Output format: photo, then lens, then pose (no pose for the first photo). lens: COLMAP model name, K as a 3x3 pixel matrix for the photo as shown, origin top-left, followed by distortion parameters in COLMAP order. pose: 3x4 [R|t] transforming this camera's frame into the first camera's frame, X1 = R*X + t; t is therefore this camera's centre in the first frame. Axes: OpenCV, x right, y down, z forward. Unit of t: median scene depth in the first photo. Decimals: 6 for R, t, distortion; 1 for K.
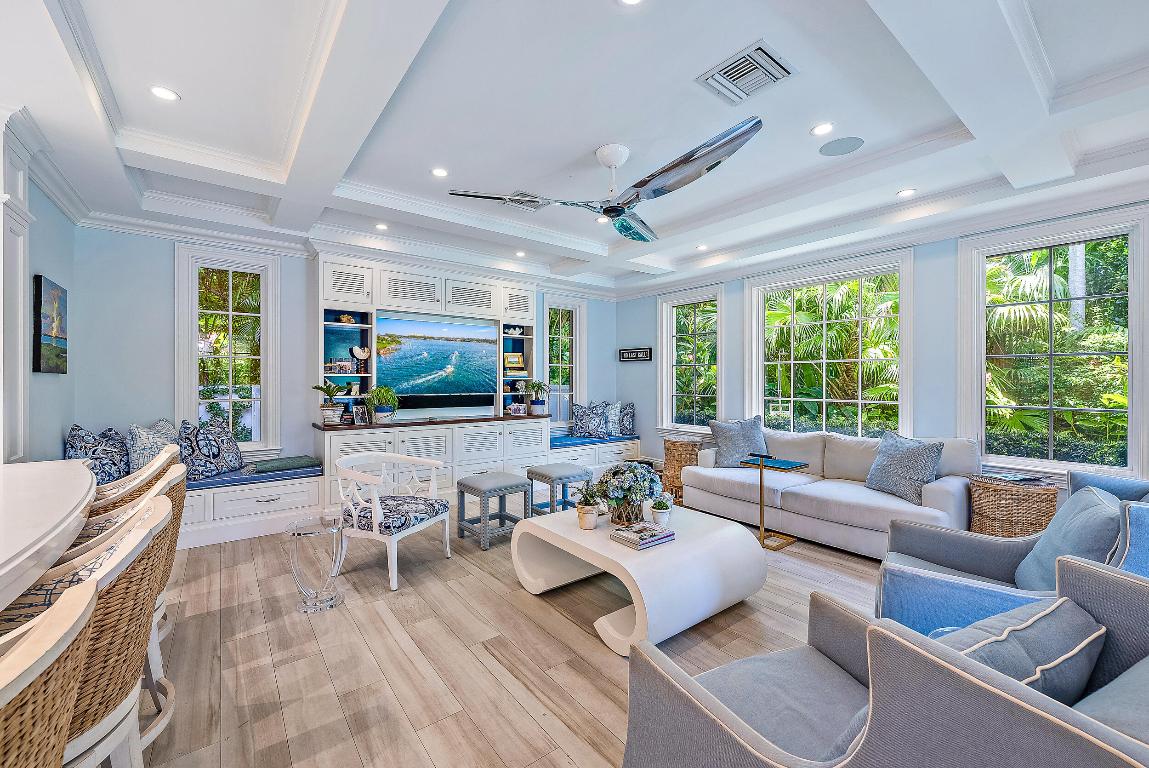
lens RADIAL K [[455.2, 0, 574.5], [0, 455.2, 384.0], [0, 0, 1]] dist [-0.000893, -0.000082]
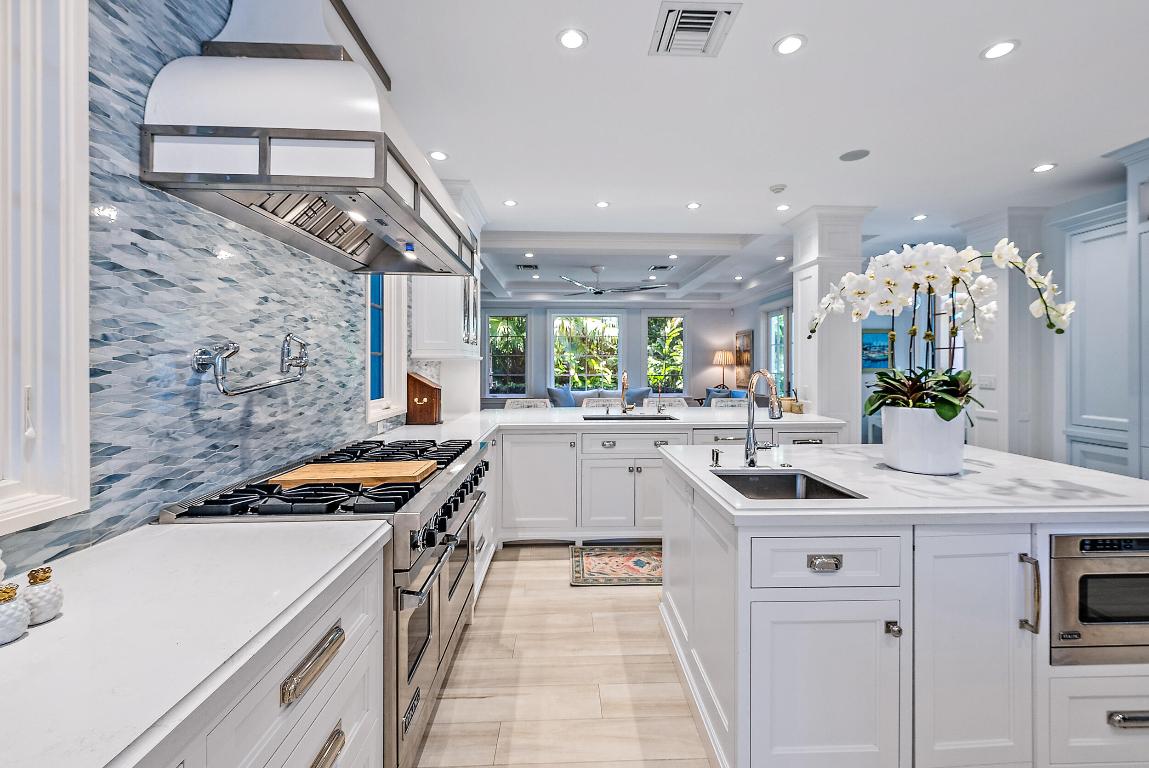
lens RADIAL K [[473.9, 0, 577.4], [0, 473.9, 368.0], [0, 0, 1]] dist [0.000139, 0.000031]
pose [[0.583317, -0.007187, 0.812213, -0.985119], [0.008051, 0.999963, 0.003066, -0.001912], [-0.812205, 0.004751, 0.583353, -0.167032]]
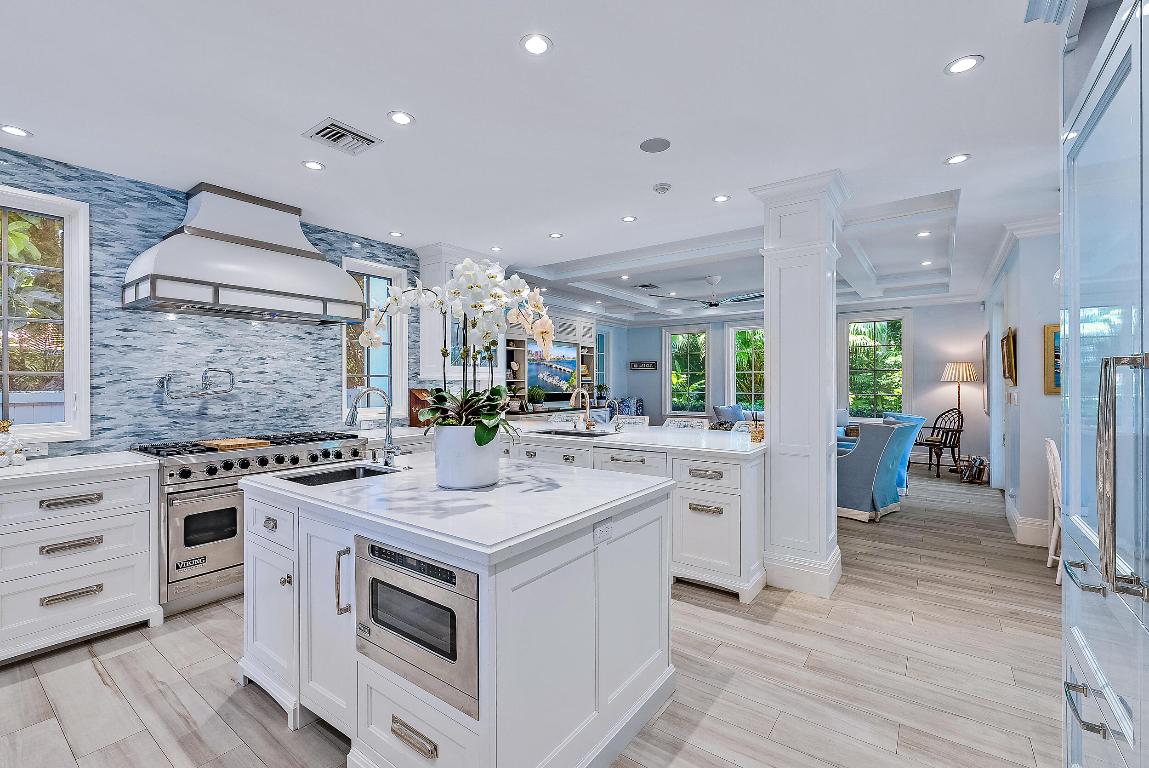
lens RADIAL K [[489.0, 0, 574.5], [0, 489.0, 384.0], [0, 0, 1]] dist [0.010332, 0.000082]
pose [[0.962039, -0.005126, 0.272865, -0.600471], [0.006590, 0.999968, -0.004449, 0.000826], [-0.272834, 0.006079, 0.962042, -0.533752]]
